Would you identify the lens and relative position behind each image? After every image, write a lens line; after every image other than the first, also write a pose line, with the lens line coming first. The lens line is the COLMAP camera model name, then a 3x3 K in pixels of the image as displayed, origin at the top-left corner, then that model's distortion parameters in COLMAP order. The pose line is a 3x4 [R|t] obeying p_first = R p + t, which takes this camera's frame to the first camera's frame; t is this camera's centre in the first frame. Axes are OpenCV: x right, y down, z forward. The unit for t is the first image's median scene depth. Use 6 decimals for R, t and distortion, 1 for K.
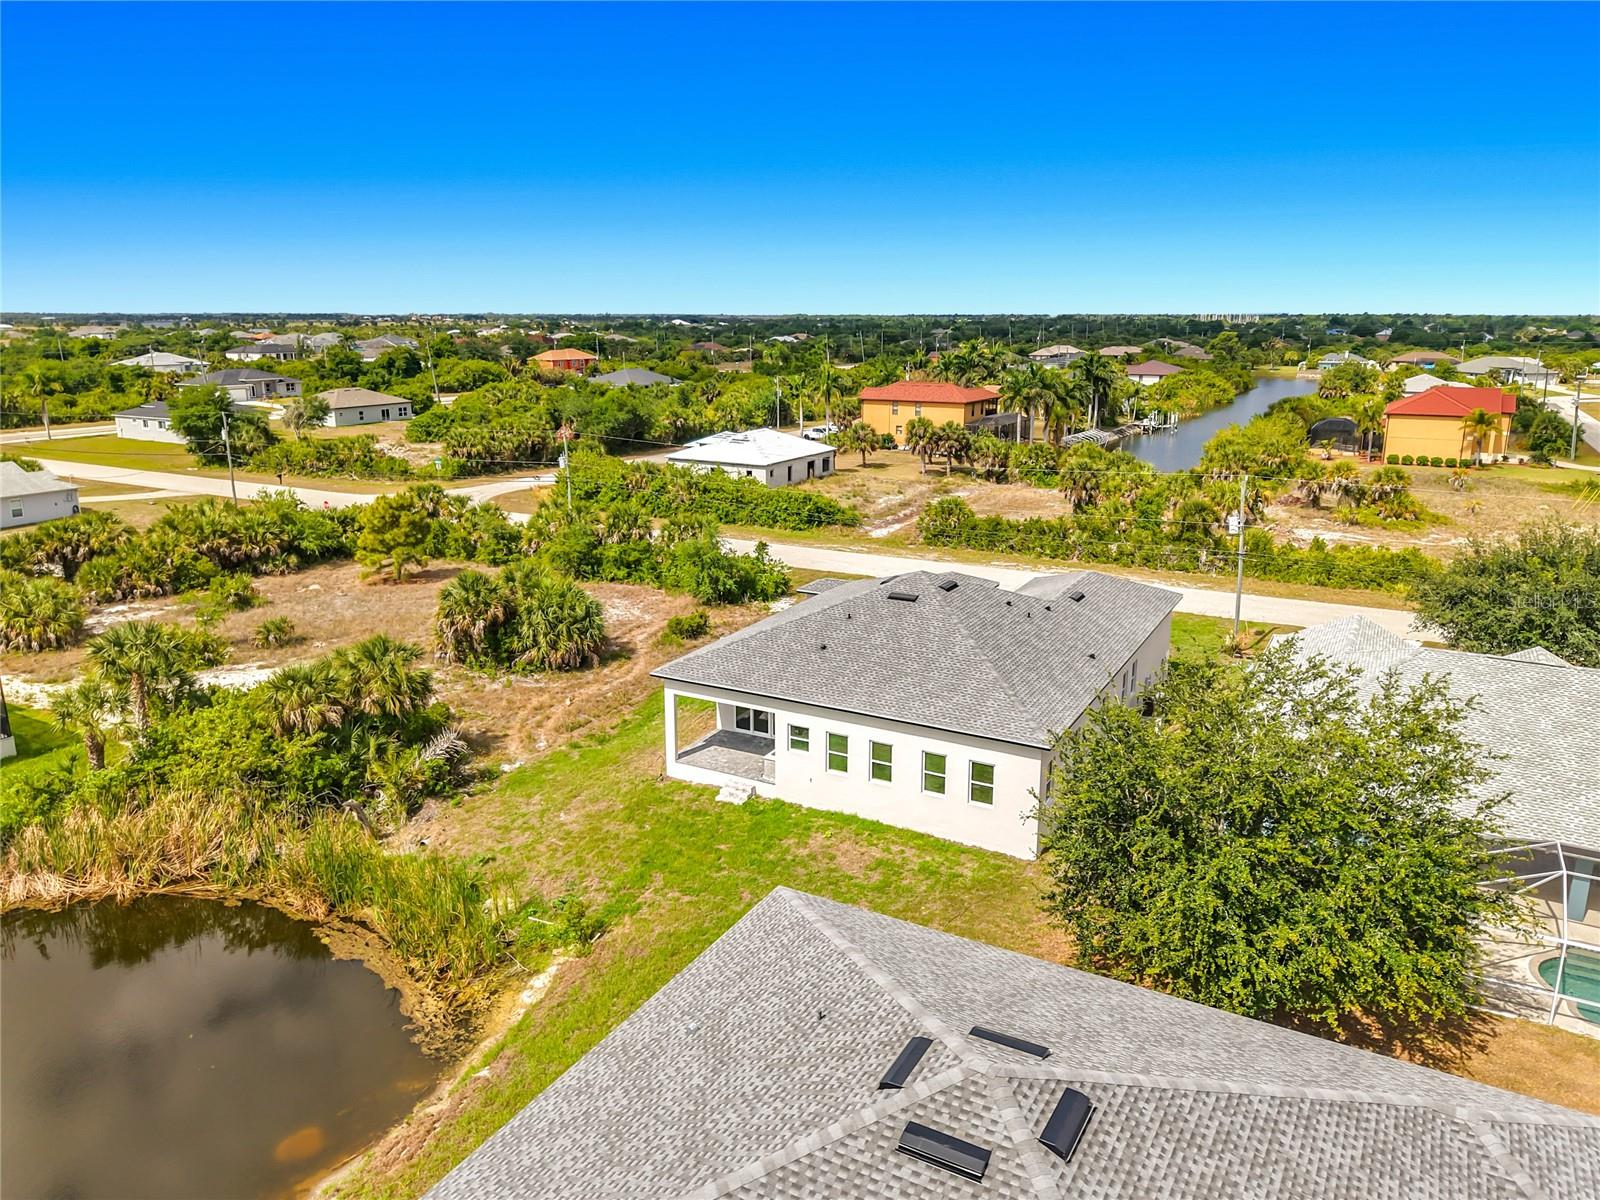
lens RADIAL K [[1101.8, 0, 826.3], [0, 1101.8, 572.8], [0, 0, 1]] dist [0.055889, -0.069628]
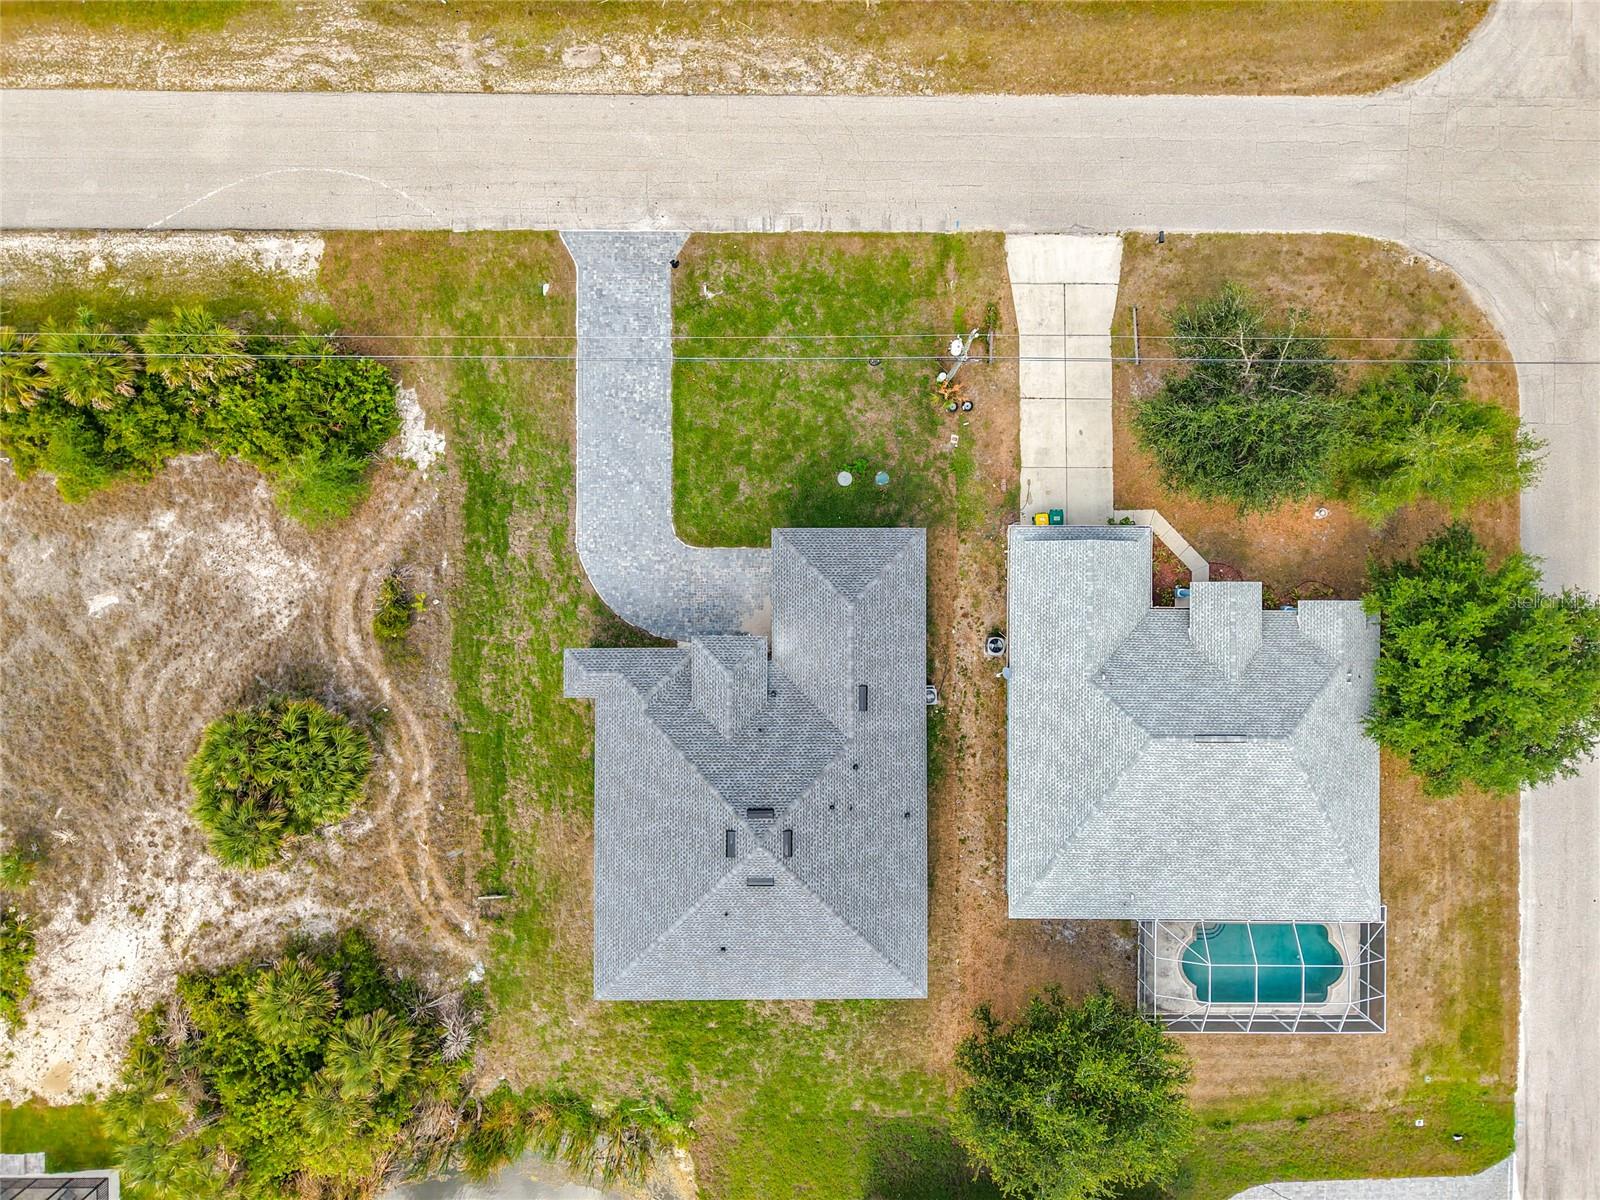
lens RADIAL K [[1079.0, 0, 789.6], [0, 1079.0, 596.5], [0, 0, 1]] dist [0.014857, -0.008489]
pose [[0.886125, -0.463427, 0.004245, 0.195049], [0.094183, 0.189042, 0.977442, -0.955406], [-0.453775, -0.865736, 0.211162, 0.861338]]
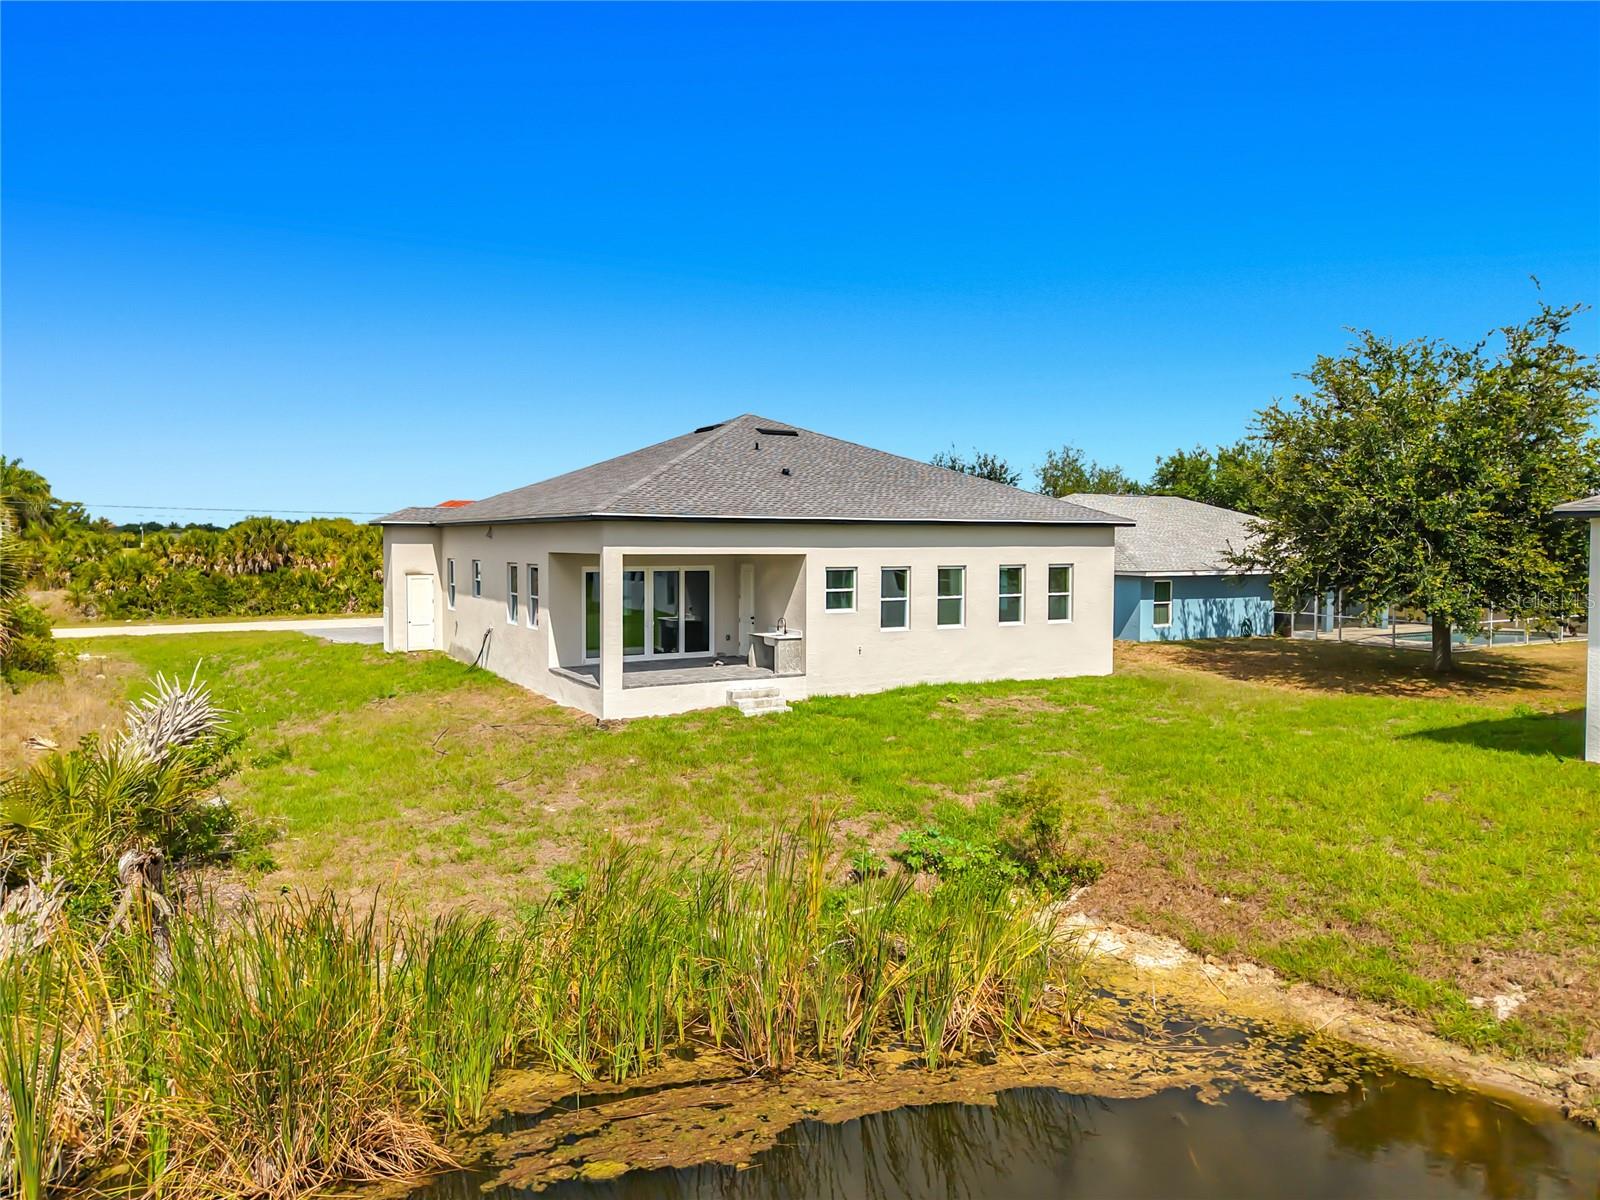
lens RADIAL K [[1079.0, 0, 789.6], [0, 1079.0, 596.5], [0, 0, 1]] dist [0.014857, -0.008489]
pose [[0.525326, -0.046874, 0.849609, -0.454572], [0.192547, 0.979130, -0.065034, 0.150219], [-0.828830, 0.197754, 0.523388, 0.549935]]
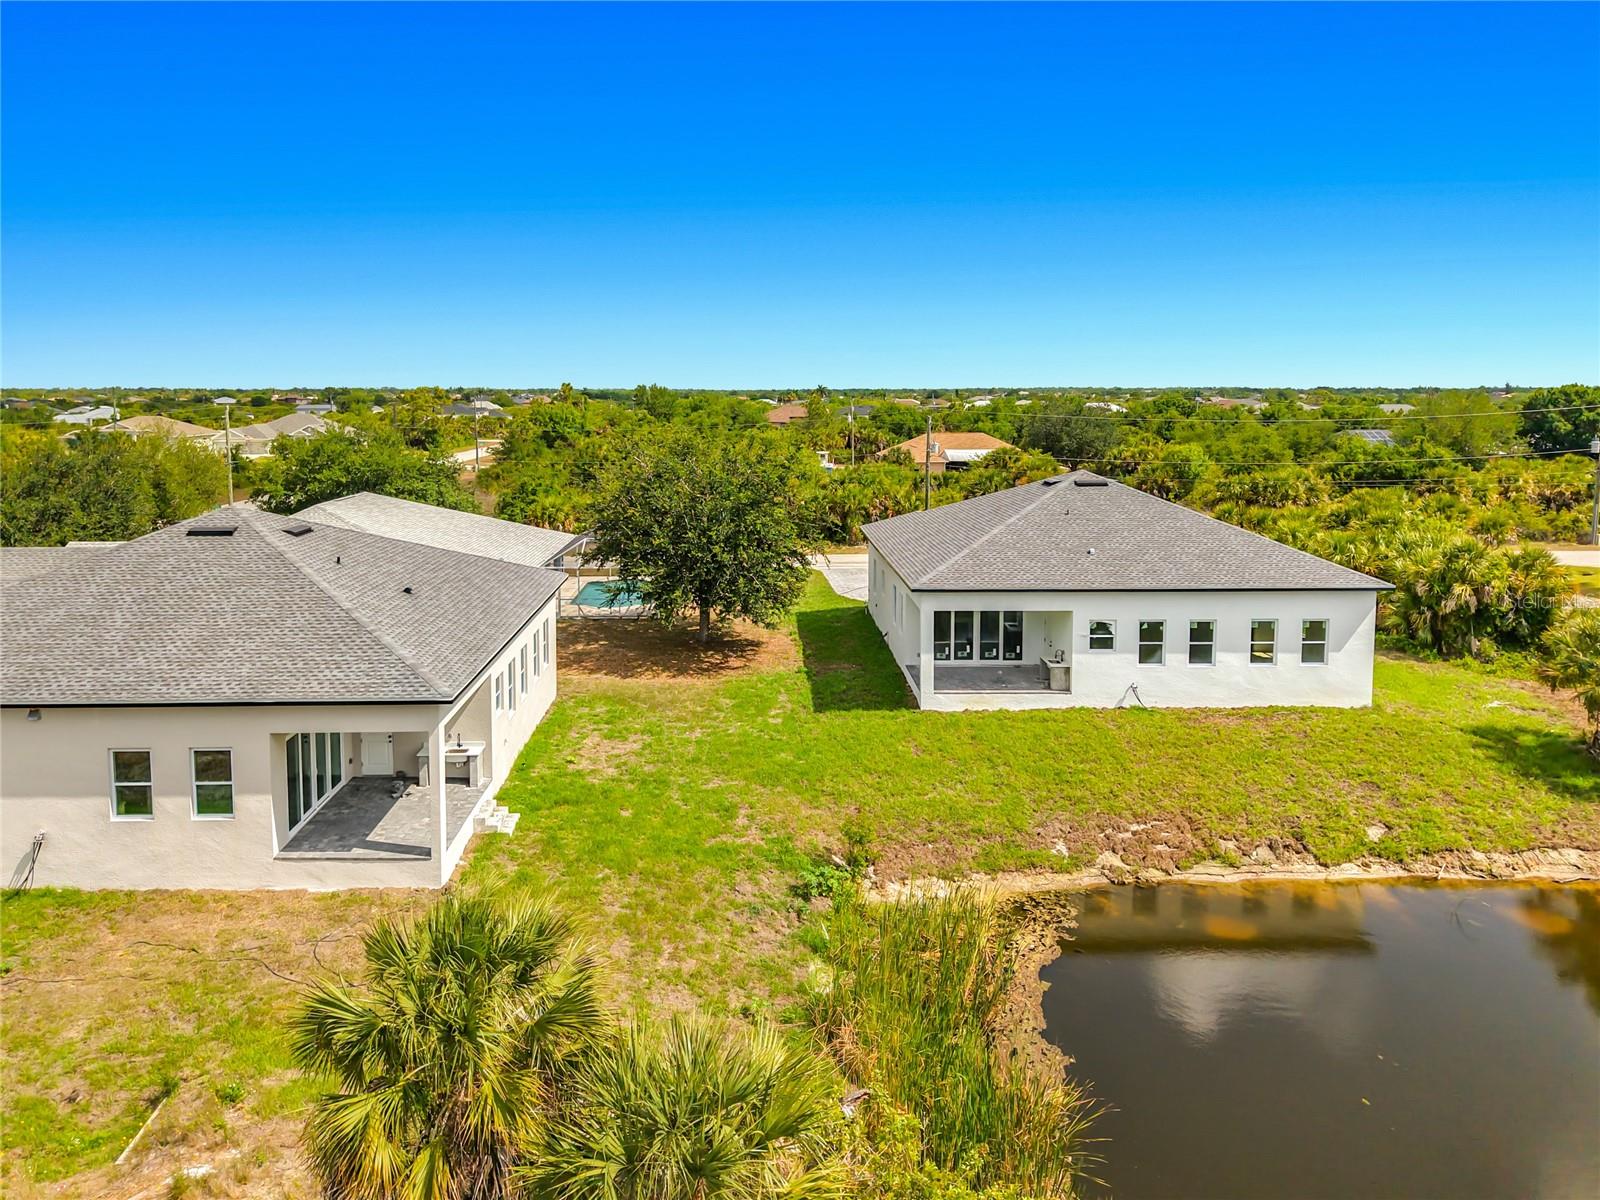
lens RADIAL K [[1110.6, 0, 778.4], [0, 1110.6, 455.7], [0, 0, 1]] dist [0.060565, -0.051498]
pose [[-0.496131, -0.052603, 0.866653, -0.594596], [0.196460, 0.965474, 0.171068, -0.072789], [-0.845729, 0.255135, -0.468667, 0.907603]]
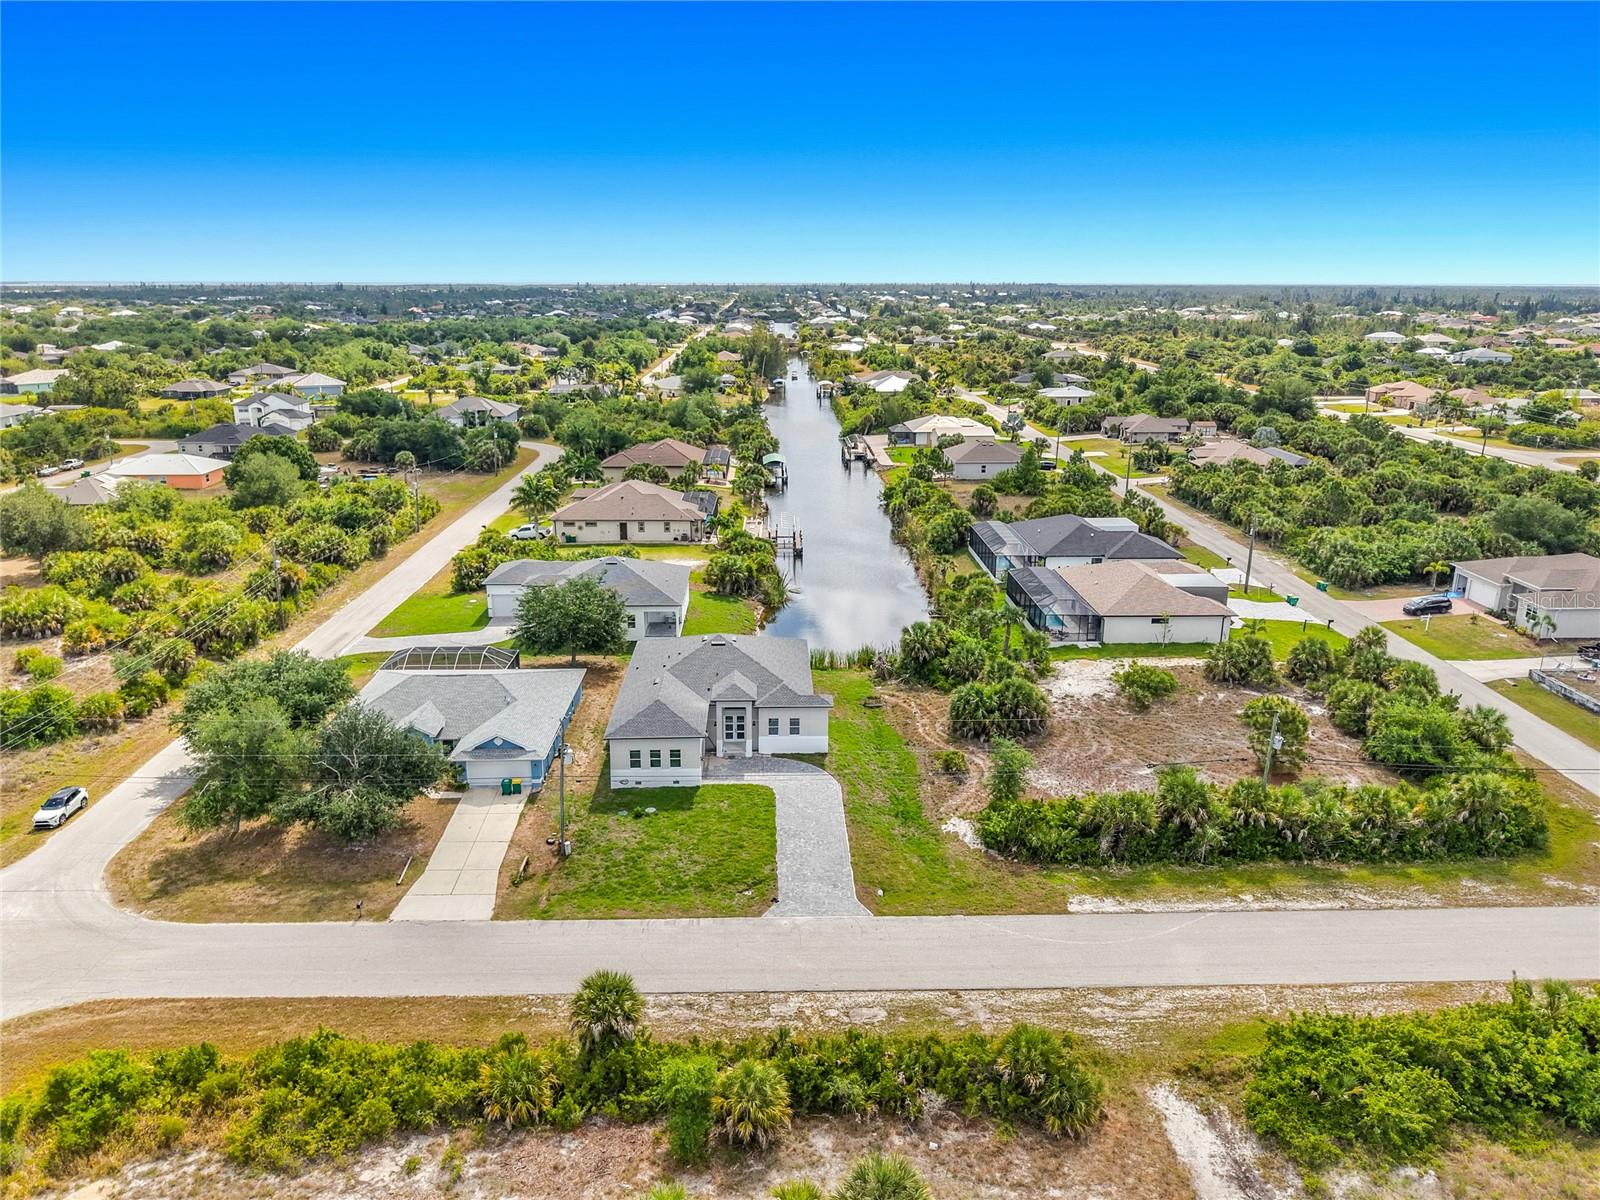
lens RADIAL K [[1079.0, 0, 789.6], [0, 1079.0, 596.5], [0, 0, 1]] dist [0.014857, -0.008489]
pose [[-0.874235, 0.131272, -0.467419, 0.798750], [-0.113494, 0.880820, 0.459647, -0.891789], [0.472051, 0.454889, -0.755145, 2.261637]]
